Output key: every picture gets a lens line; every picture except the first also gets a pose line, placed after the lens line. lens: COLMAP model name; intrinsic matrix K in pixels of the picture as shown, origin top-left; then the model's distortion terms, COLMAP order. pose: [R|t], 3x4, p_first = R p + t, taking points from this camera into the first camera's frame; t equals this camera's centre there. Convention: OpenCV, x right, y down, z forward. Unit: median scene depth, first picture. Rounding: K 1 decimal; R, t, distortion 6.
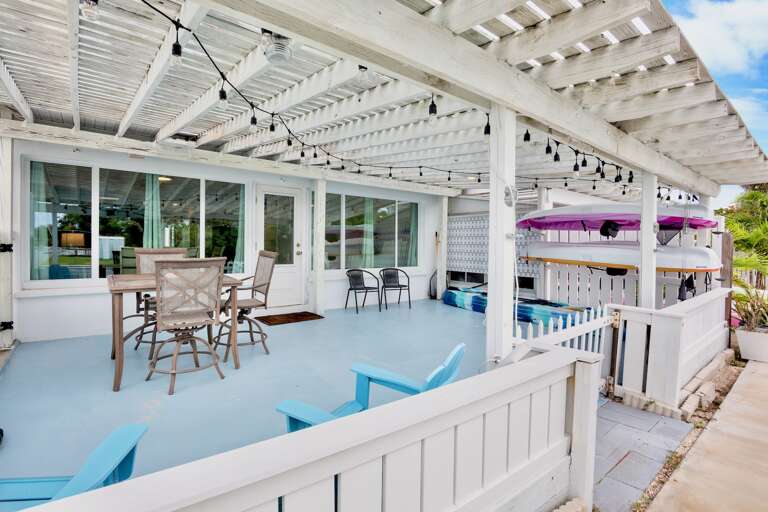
lens RADIAL K [[380.8, 0, 391.9], [0, 380.8, 235.9], [0, 0, 1]] dist [-0.015790, -0.000663]
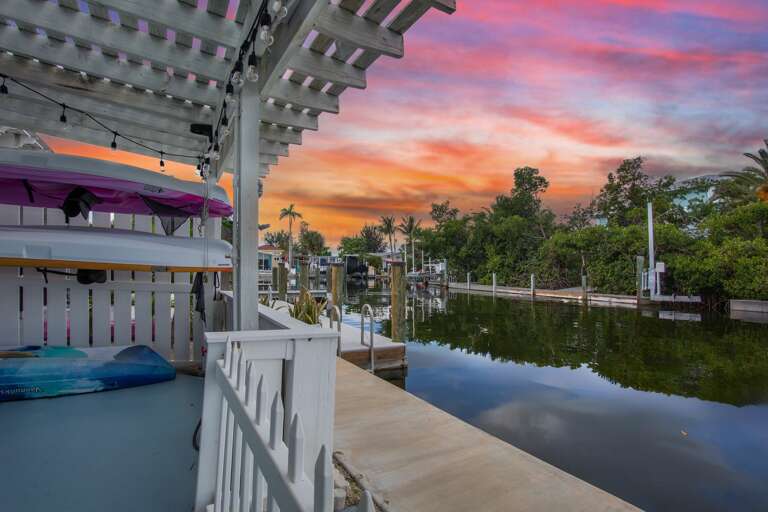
lens RADIAL K [[382.0, 0, 368.5], [0, 382.0, 252.7], [0, 0, 1]] dist [-0.001335, 0.000253]
pose [[0.206925, 0.031300, 0.977856, 0.098305], [-0.038629, 0.998970, -0.023801, 0.052318], [-0.977594, -0.032849, 0.207921, 0.435940]]
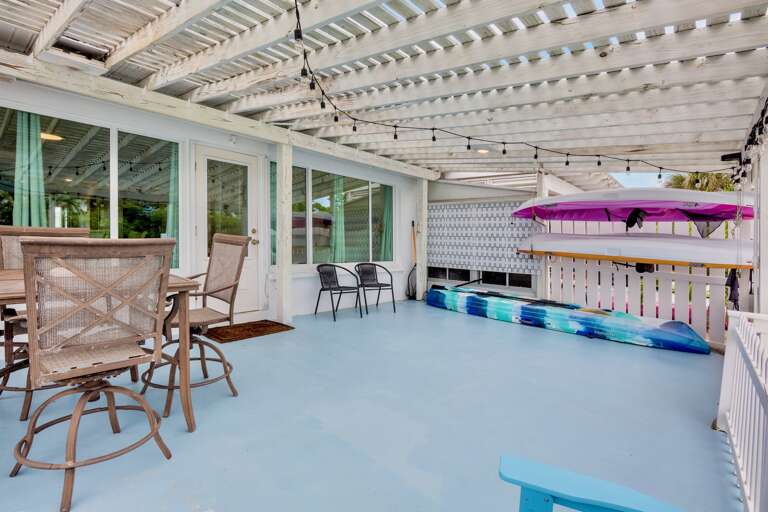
lens RADIAL K [[380.8, 0, 383.2], [0, 380.8, 247.8], [0, 0, 1]] dist [-0.015790, -0.000663]
pose [[0.984474, 0.012260, 0.175103, -0.139386], [-0.019496, 0.999023, 0.039666, 0.024615], [-0.174446, -0.042464, 0.983751, 0.243349]]
